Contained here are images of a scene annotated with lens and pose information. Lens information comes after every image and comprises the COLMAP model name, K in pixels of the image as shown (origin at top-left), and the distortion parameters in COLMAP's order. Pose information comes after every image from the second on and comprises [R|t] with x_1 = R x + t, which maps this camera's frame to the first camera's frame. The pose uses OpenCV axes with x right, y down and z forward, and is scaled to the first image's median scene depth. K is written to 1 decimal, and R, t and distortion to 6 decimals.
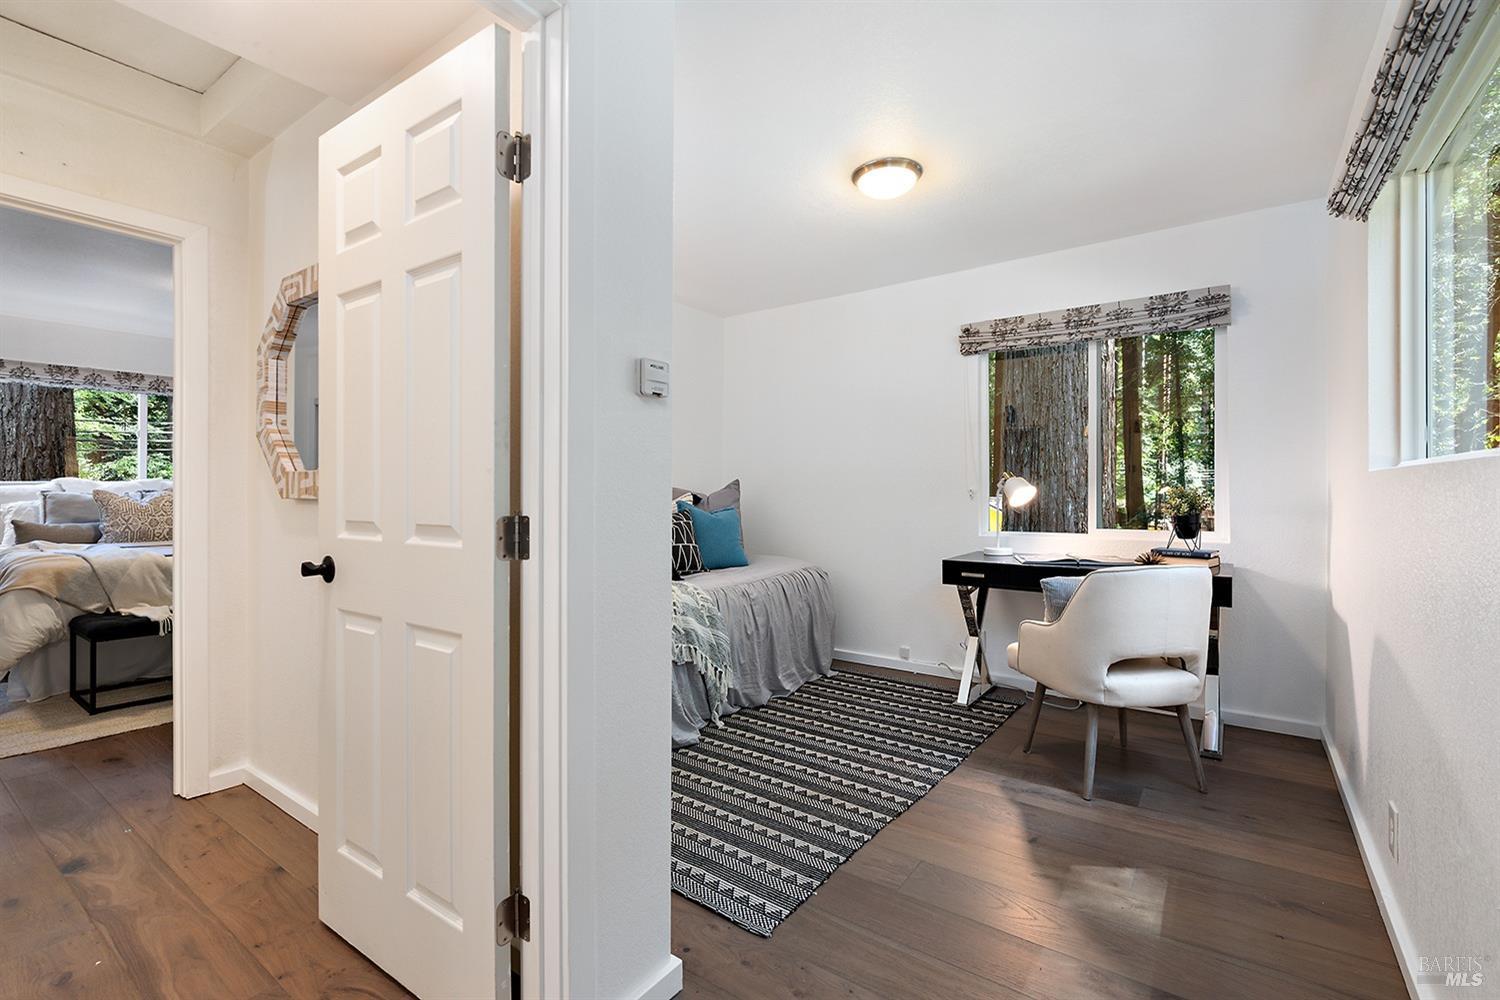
lens RADIAL K [[664.0, 0, 750.0], [0, 664.0, 500.0], [0, 0, 1]] dist [0.017069, -0.012191]
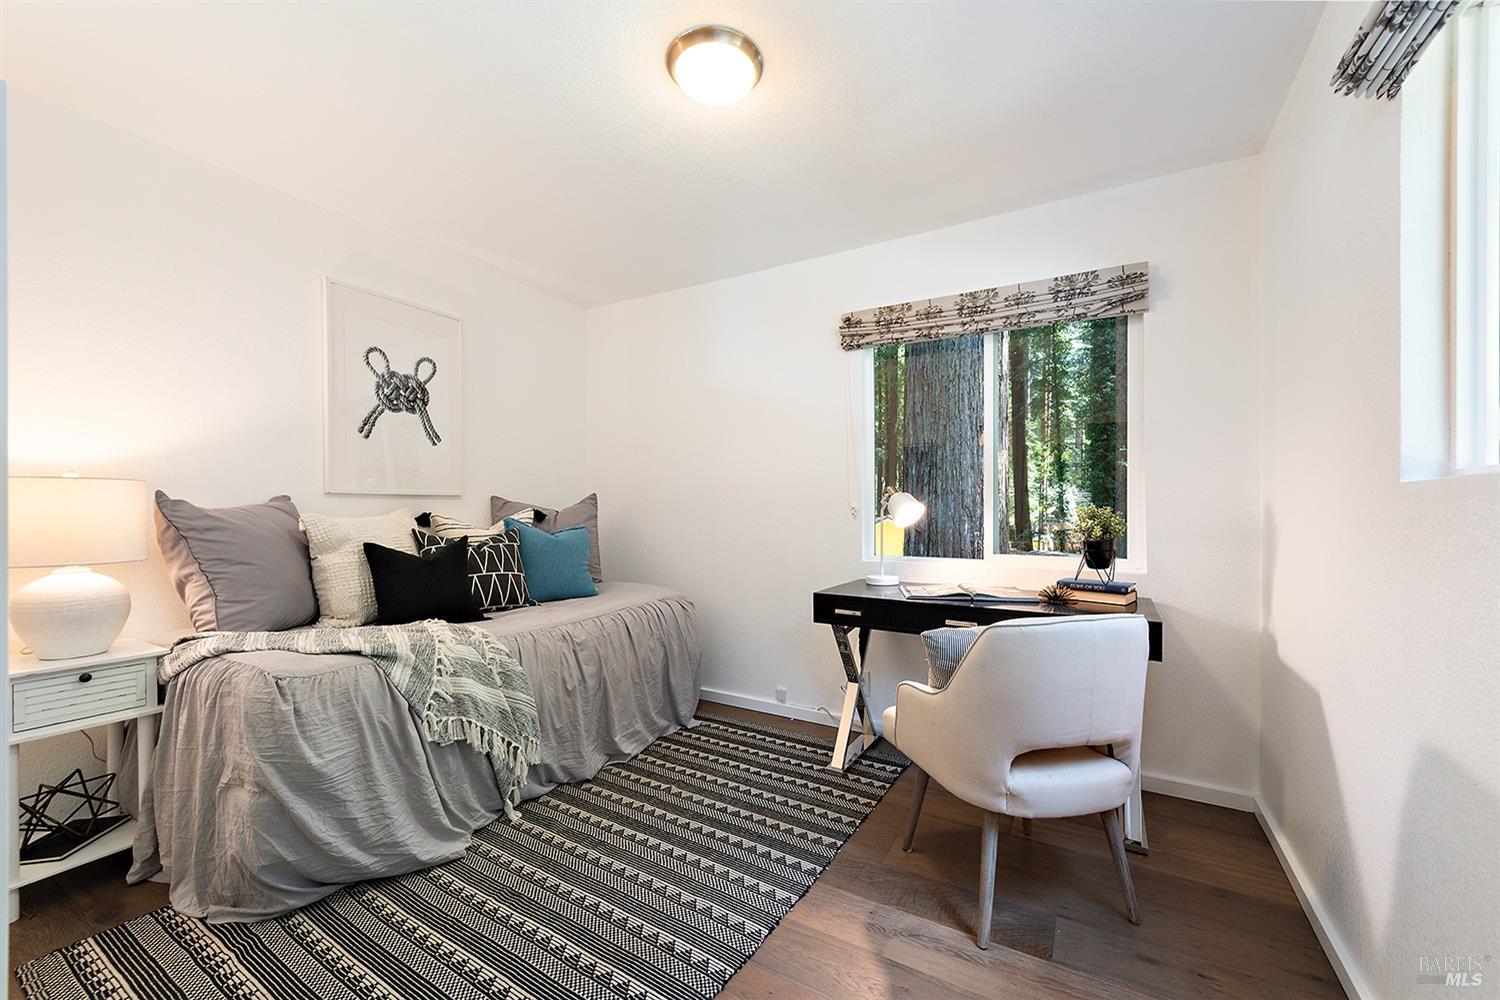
lens RADIAL K [[583.1, 0, 752.7], [0, 583.1, 507.6], [0, 0, 1]] dist [0.000807, 0.000058]
pose [[0.995620, 0.007705, 0.093175, 0.146018], [-0.006331, 0.999867, -0.015040, -0.003026], [-0.093278, 0.014384, 0.995536, 0.290495]]
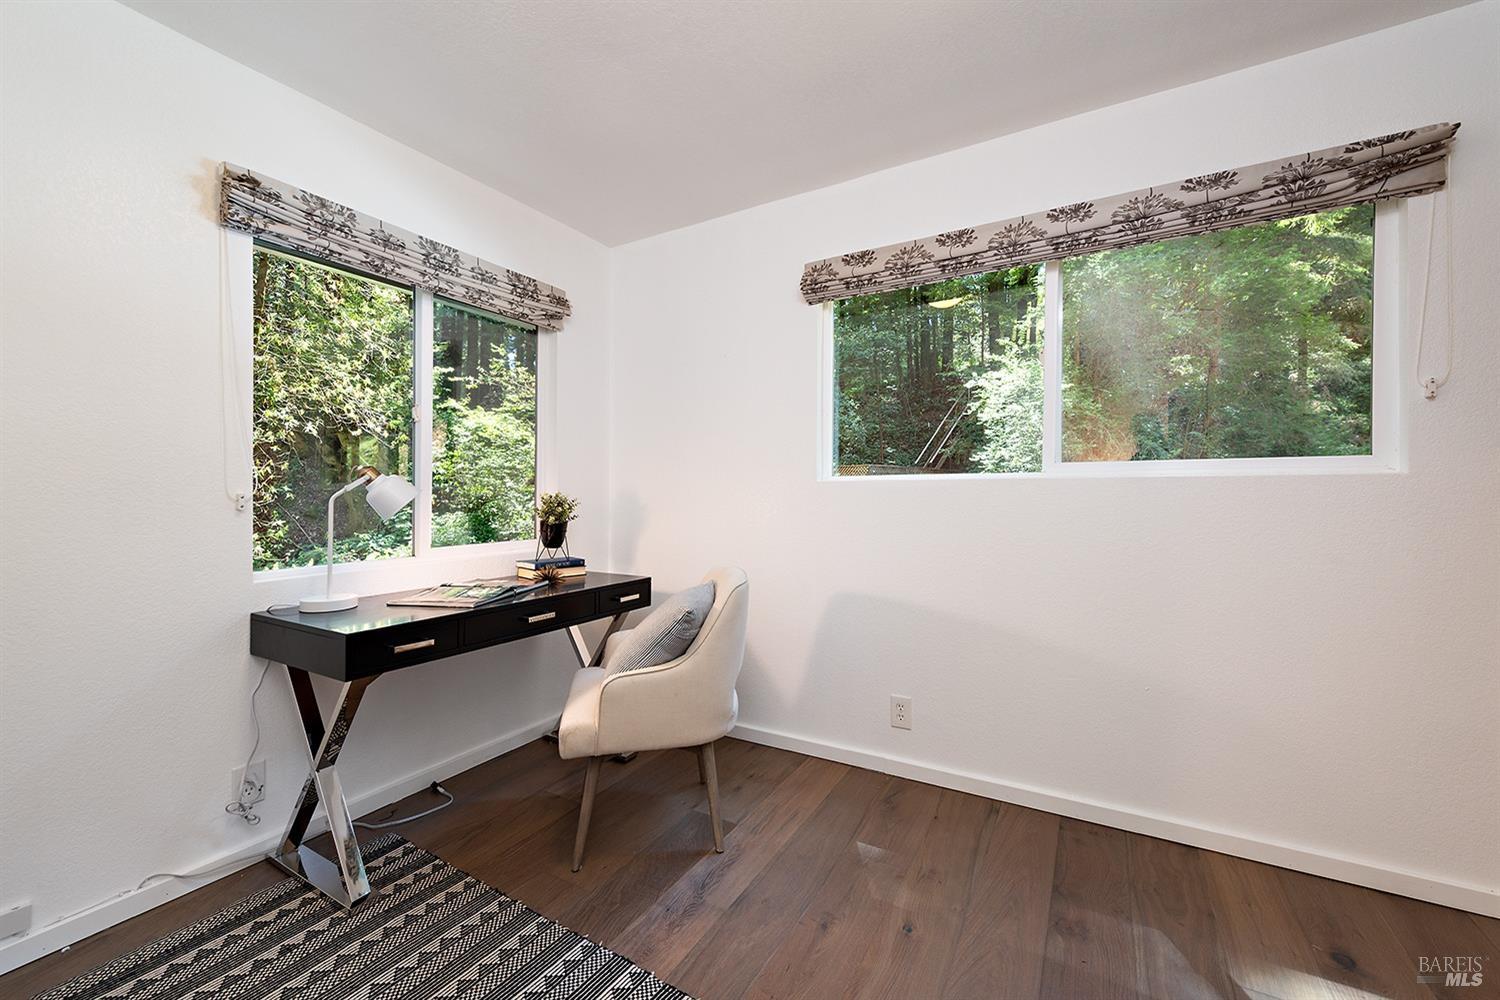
lens RADIAL K [[598.3, 0, 764.7], [0, 598.3, 485.9], [0, 0, 1]] dist [0.001117, 0.000202]
pose [[-0.108481, 0.020914, 0.993878, -0.180958], [0.017900, 0.999658, -0.019082, -0.005792], [-0.993937, 0.015720, -0.108818, 0.707946]]
